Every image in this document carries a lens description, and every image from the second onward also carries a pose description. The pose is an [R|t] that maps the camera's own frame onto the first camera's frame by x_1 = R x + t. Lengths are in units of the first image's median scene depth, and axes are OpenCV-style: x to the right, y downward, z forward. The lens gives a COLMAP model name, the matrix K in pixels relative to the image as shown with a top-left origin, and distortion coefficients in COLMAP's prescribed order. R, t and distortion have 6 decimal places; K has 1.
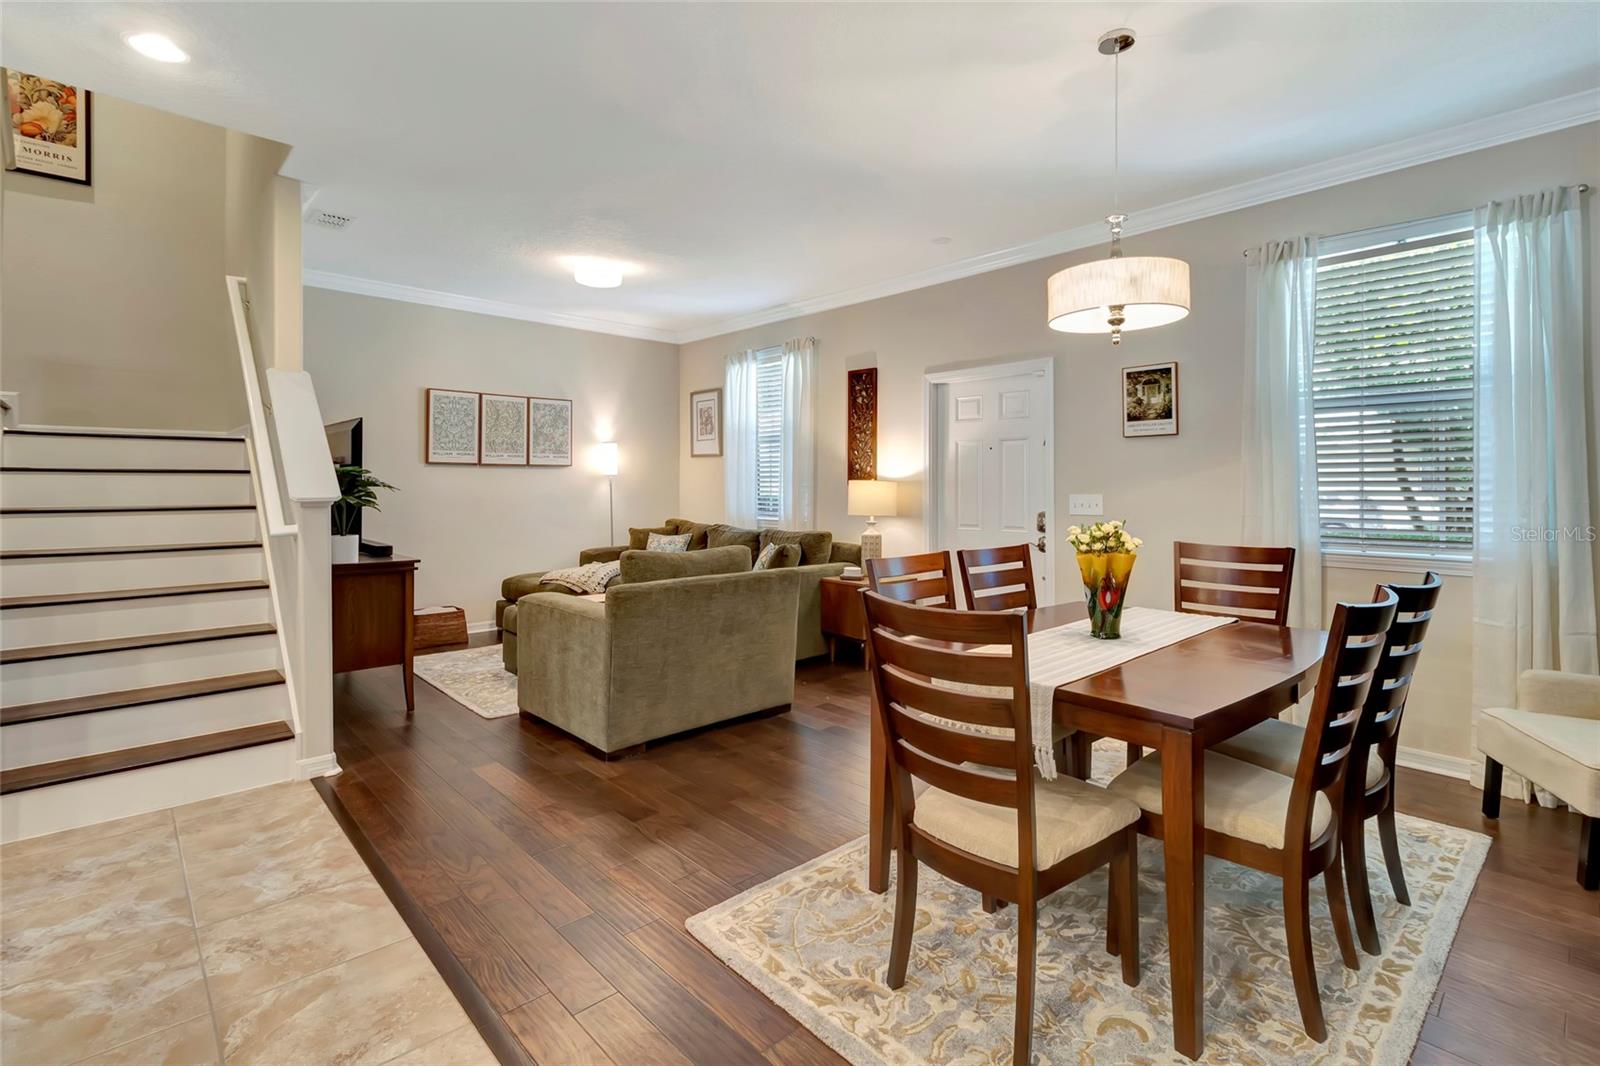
lens RADIAL K [[740.0, 0, 809.2], [0, 740.0, 482.2], [0, 0, 1]] dist [0.009492, 0.000512]
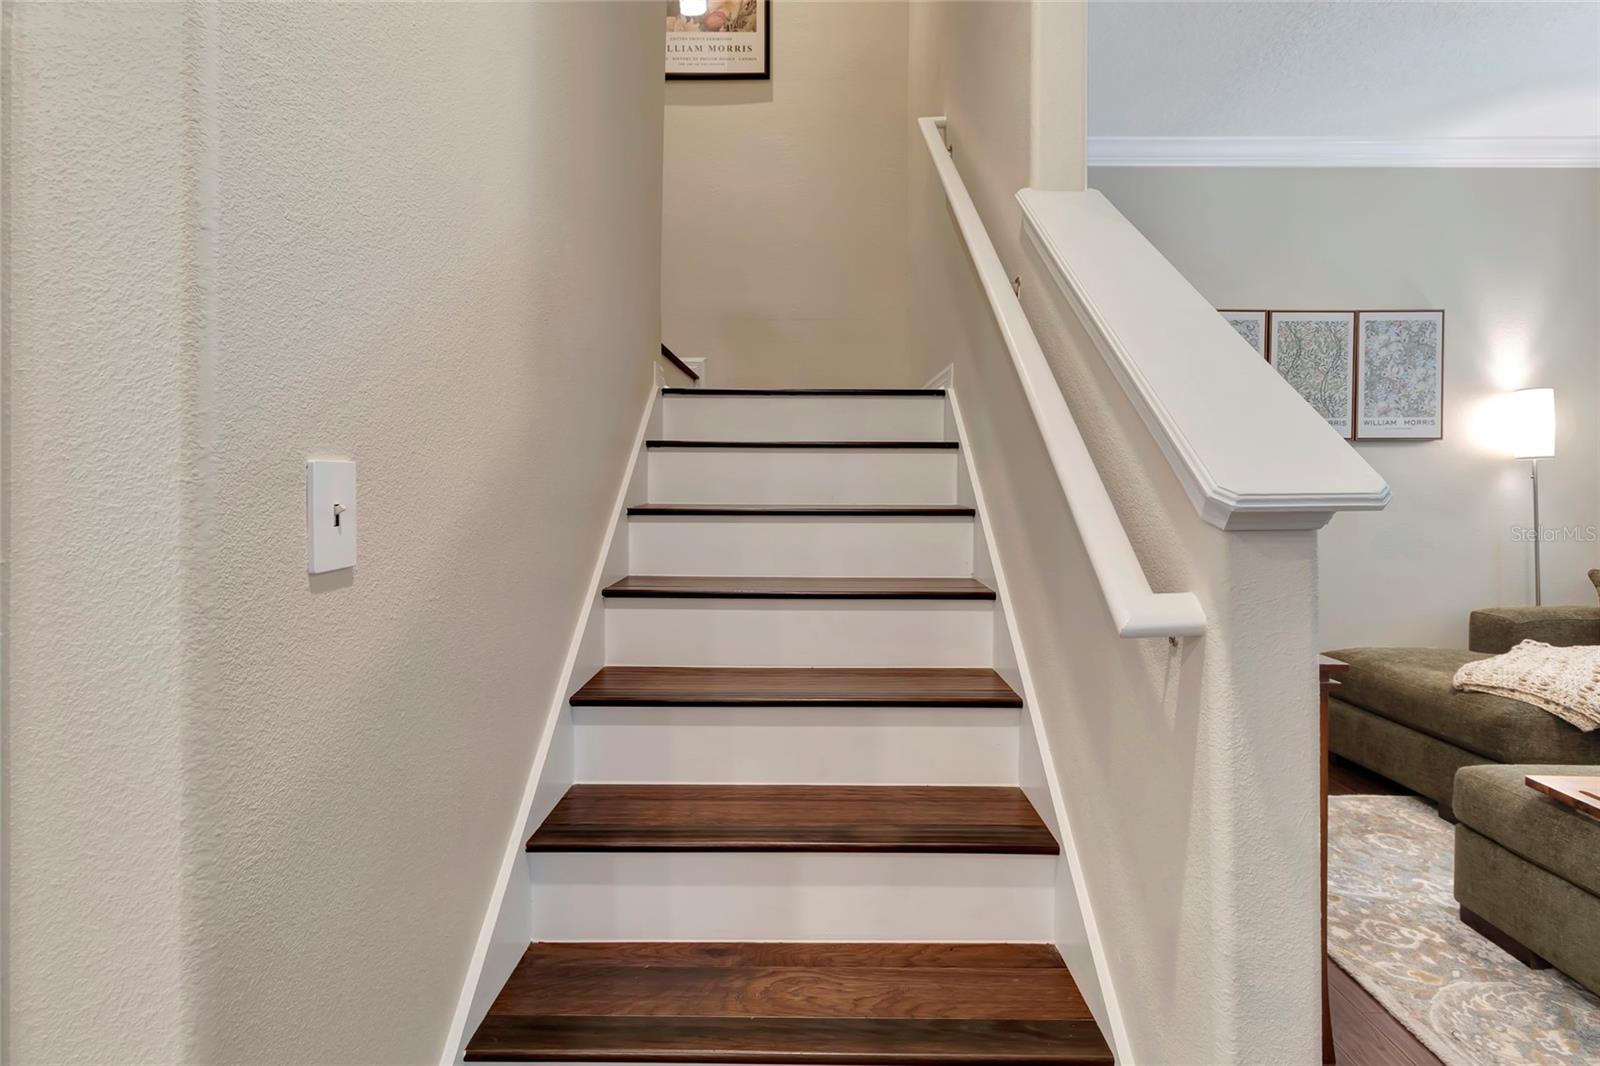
lens RADIAL K [[756.9, 0, 806.9], [0, 756.9, 485.9], [0, 0, 1]] dist [0.000432, -0.000287]
pose [[0.724665, 0.004935, -0.689084, -0.313616], [-0.001362, 0.999983, 0.005729, 0.008249], [0.689101, -0.003213, 0.724659, 0.365387]]
